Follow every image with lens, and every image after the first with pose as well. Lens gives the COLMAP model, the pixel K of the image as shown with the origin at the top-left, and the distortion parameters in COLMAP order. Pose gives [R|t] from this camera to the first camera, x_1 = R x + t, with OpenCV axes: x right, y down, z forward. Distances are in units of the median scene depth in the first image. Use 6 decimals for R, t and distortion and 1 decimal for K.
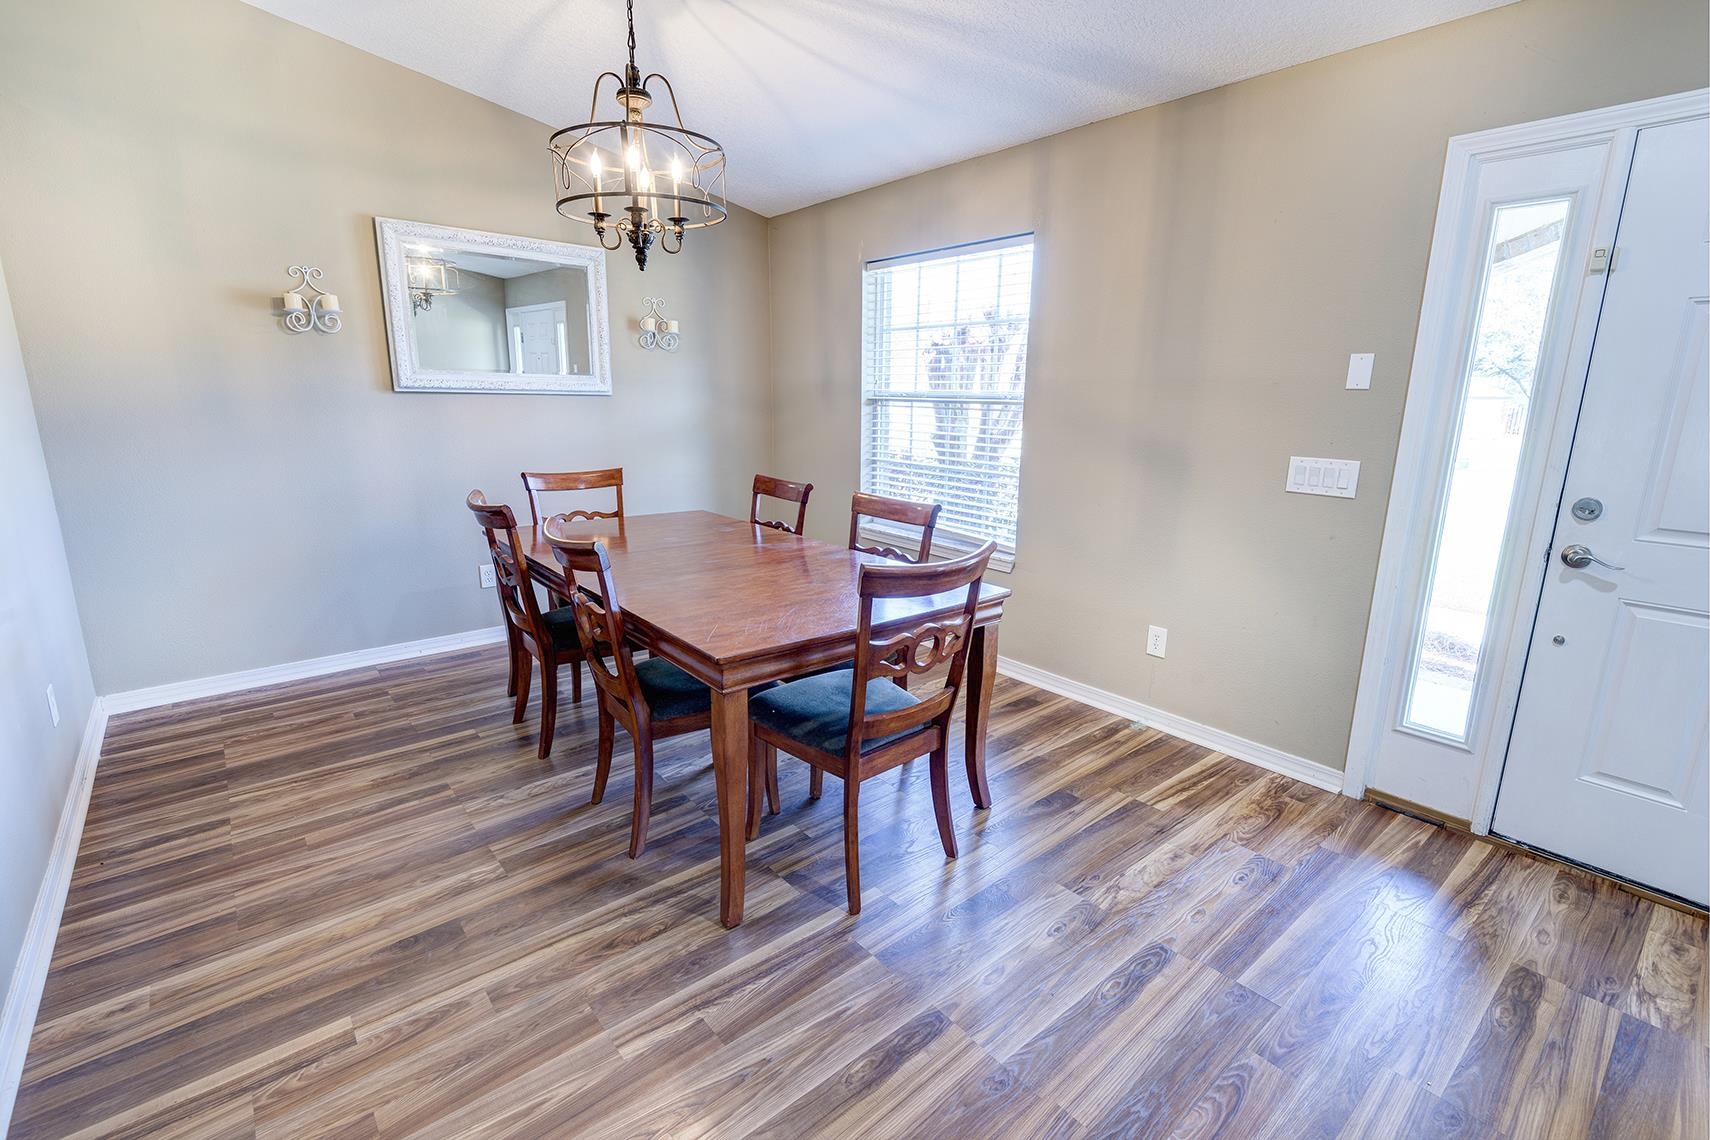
lens RADIAL K [[771.8, 0, 863.9], [0, 771.8, 553.9], [0, 0, 1]] dist [0.003358, -0.004668]
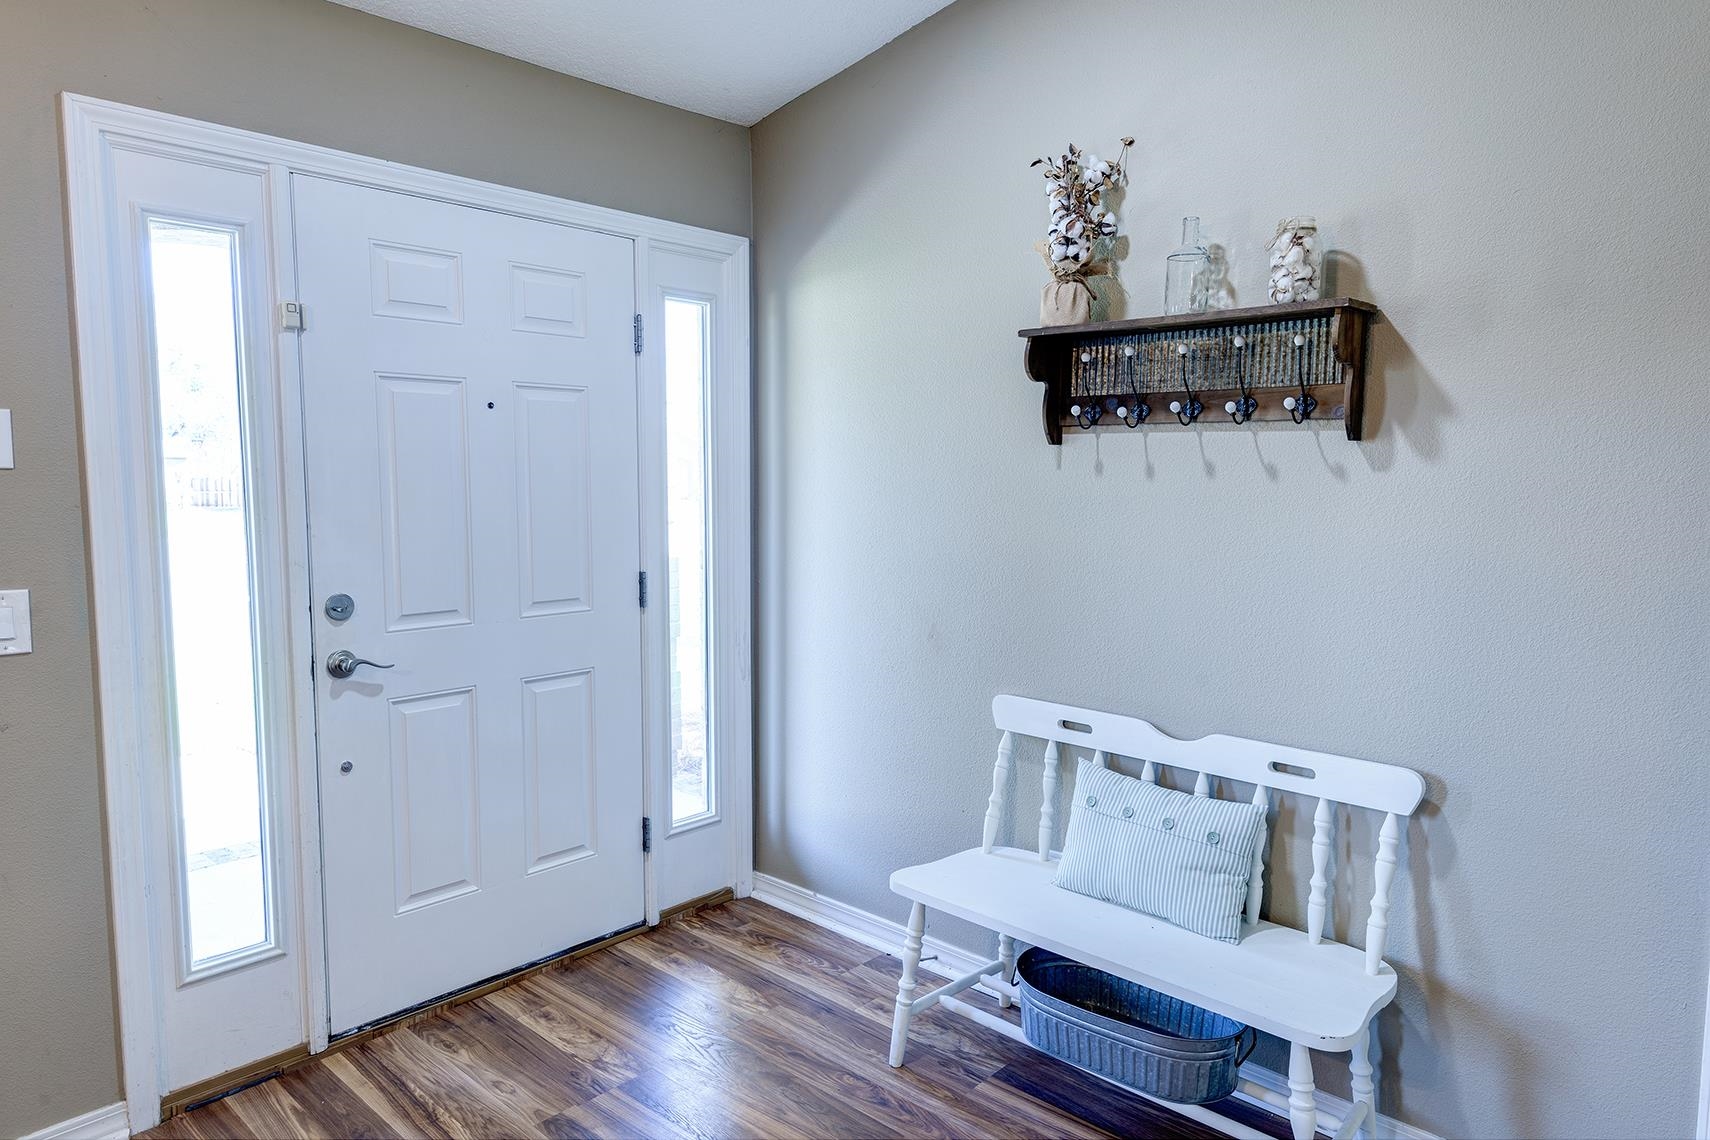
lens RADIAL K [[1065.5, 0, 854.4], [0, 1065.5, 564.8], [0, 0, 1]] dist [0.003340, -0.000260]
pose [[-0.107792, -0.098429, 0.989289, -0.258852], [0.209978, 0.970385, 0.119427, -0.119182], [-0.971746, 0.220602, -0.083932, 0.520745]]
